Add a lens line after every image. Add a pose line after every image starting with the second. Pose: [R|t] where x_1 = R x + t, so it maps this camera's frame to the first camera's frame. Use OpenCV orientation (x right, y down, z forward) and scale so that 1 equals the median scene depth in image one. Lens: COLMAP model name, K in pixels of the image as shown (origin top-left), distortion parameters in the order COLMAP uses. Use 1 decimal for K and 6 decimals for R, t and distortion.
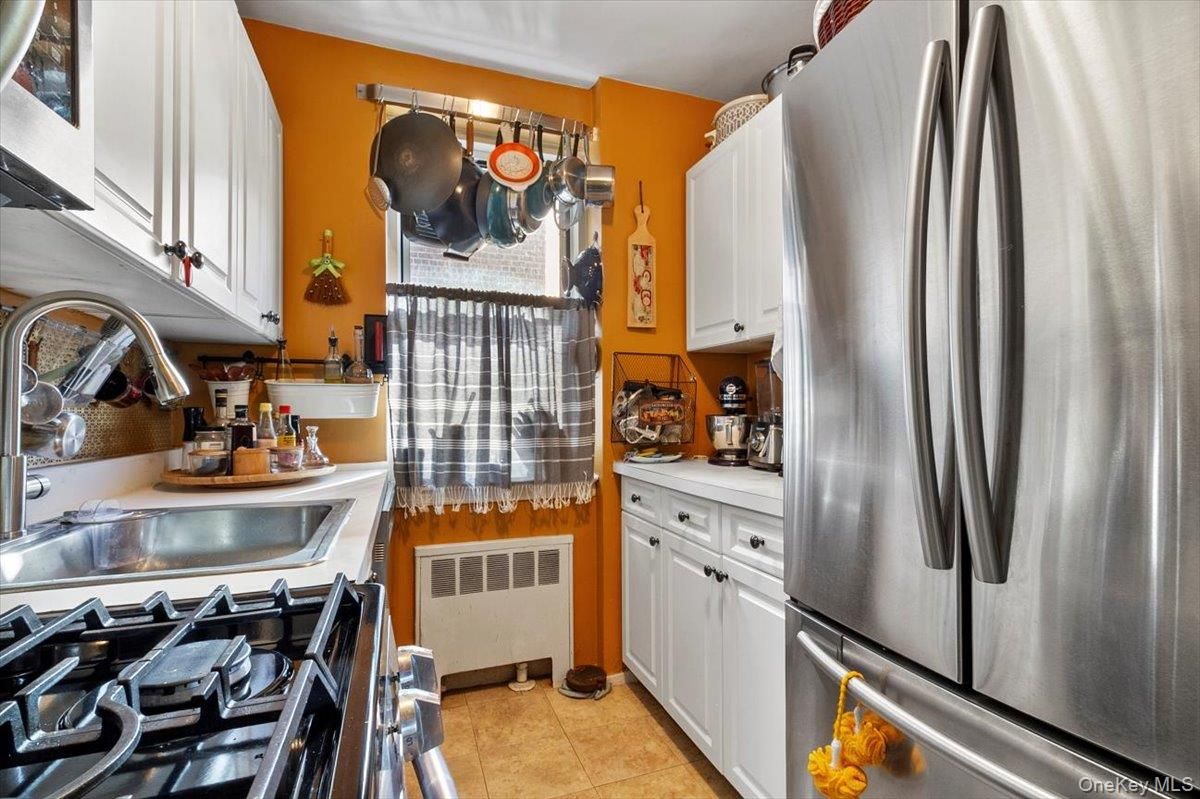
lens RADIAL K [[568.8, 0, 600.8], [0, 568.8, 416.0], [0, 0, 1]] dist [0.006094, 0.000892]
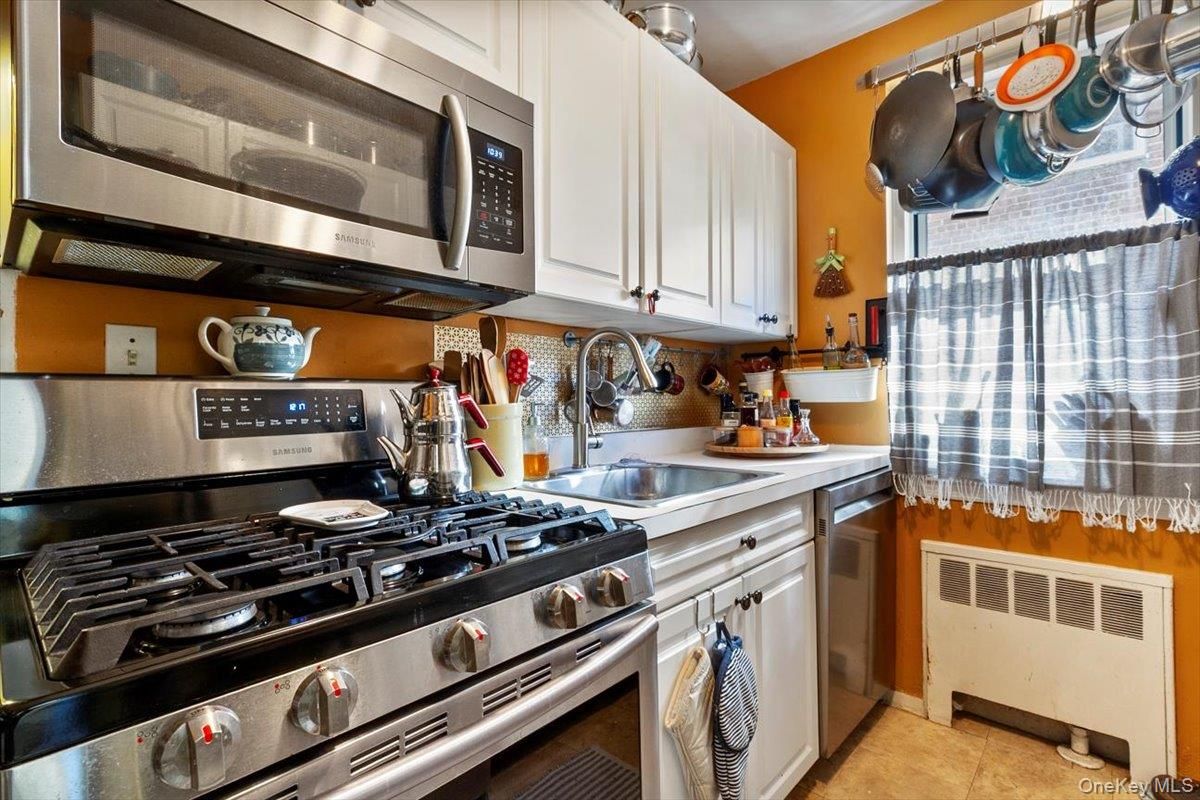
lens RADIAL K [[568.8, 0, 592.6], [0, 568.8, 404.8], [0, 0, 1]] dist [0.006094, 0.000892]
pose [[0.452957, 0.006023, -0.891512, 0.266686], [0.004552, 0.999949, 0.009068, -0.002526], [0.891521, -0.008165, 0.452907, 0.097128]]
